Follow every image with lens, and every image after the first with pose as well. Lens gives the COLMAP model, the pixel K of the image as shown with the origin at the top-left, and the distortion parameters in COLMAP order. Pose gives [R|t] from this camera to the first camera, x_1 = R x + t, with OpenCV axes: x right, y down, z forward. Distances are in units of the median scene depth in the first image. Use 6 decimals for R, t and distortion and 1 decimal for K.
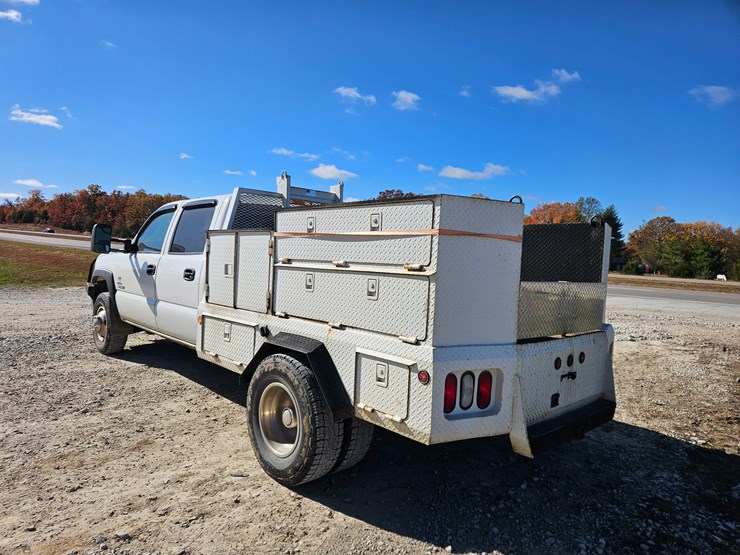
lens RADIAL K [[491.4, 0, 362.7], [0, 491.4, 283.8], [0, 0, 1]] dist [0.071140, -0.059600]
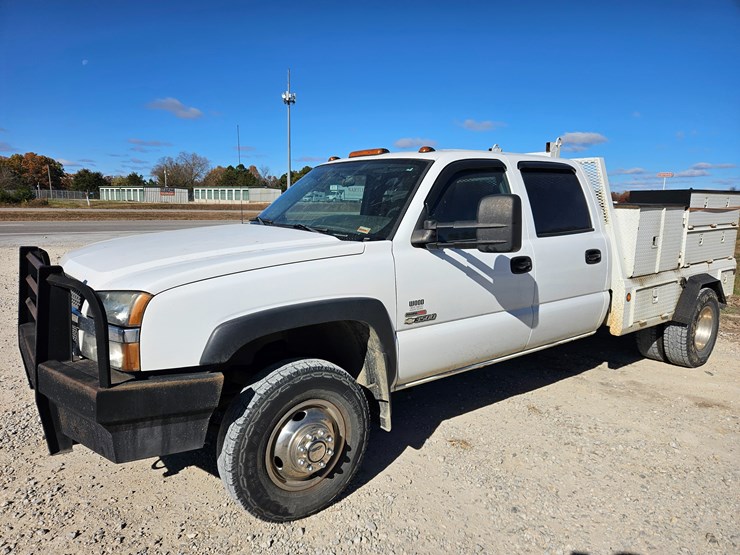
lens RADIAL K [[491.2, 0, 365.7], [0, 491.2, 278.1], [0, 0, 1]] dist [0.066689, -0.053015]
pose [[0.098370, -0.195502, 0.975757, -1.487031], [0.048573, 0.980288, 0.191512, -0.199780], [-0.993964, 0.028557, 0.105927, 1.567988]]
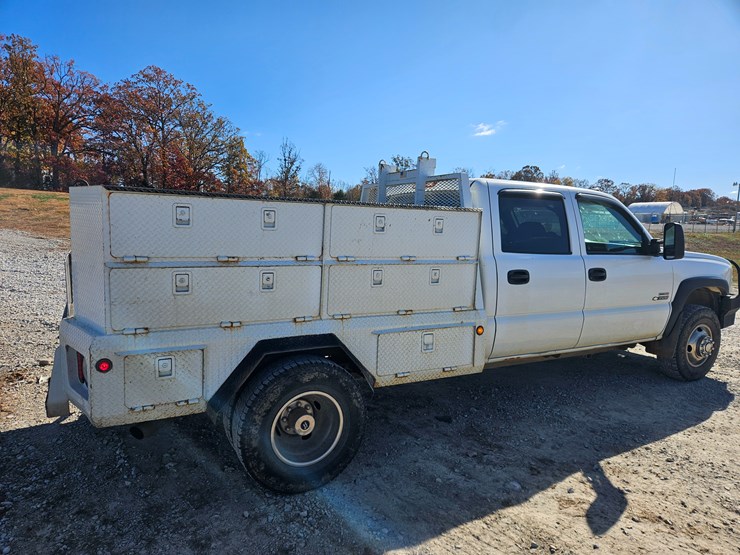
lens RADIAL K [[491.4, 0, 365.5], [0, 491.4, 280.3], [0, 0, 1]] dist [0.071140, -0.059600]
pose [[-0.255303, 0.060238, -0.964983, 1.048003], [-0.093789, 0.991808, 0.086726, -0.080697], [0.962302, 0.112646, -0.247562, 1.520945]]
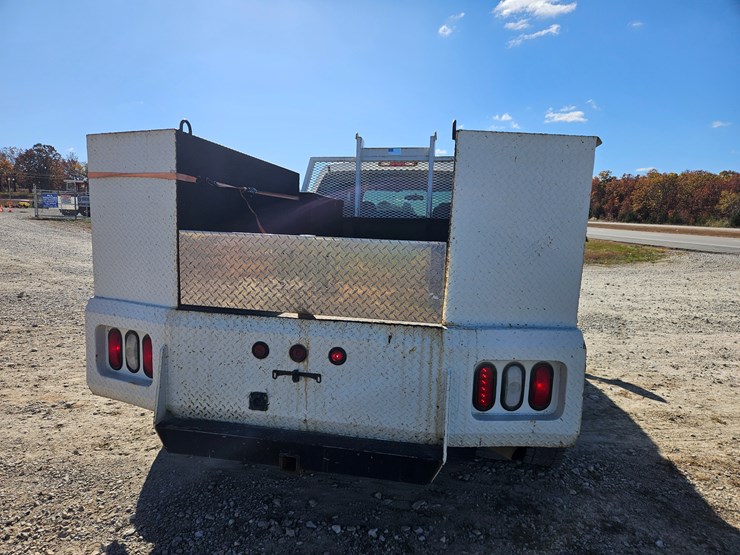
lens RADIAL K [[491.4, 0, 364.4], [0, 491.4, 280.1], [0, 0, 1]] dist [0.071140, -0.059600]
pose [[0.585747, 0.062527, -0.808079, 0.791212], [-0.045124, 0.997989, 0.044514, 0.018216], [0.809237, 0.010390, 0.587390, 0.540893]]
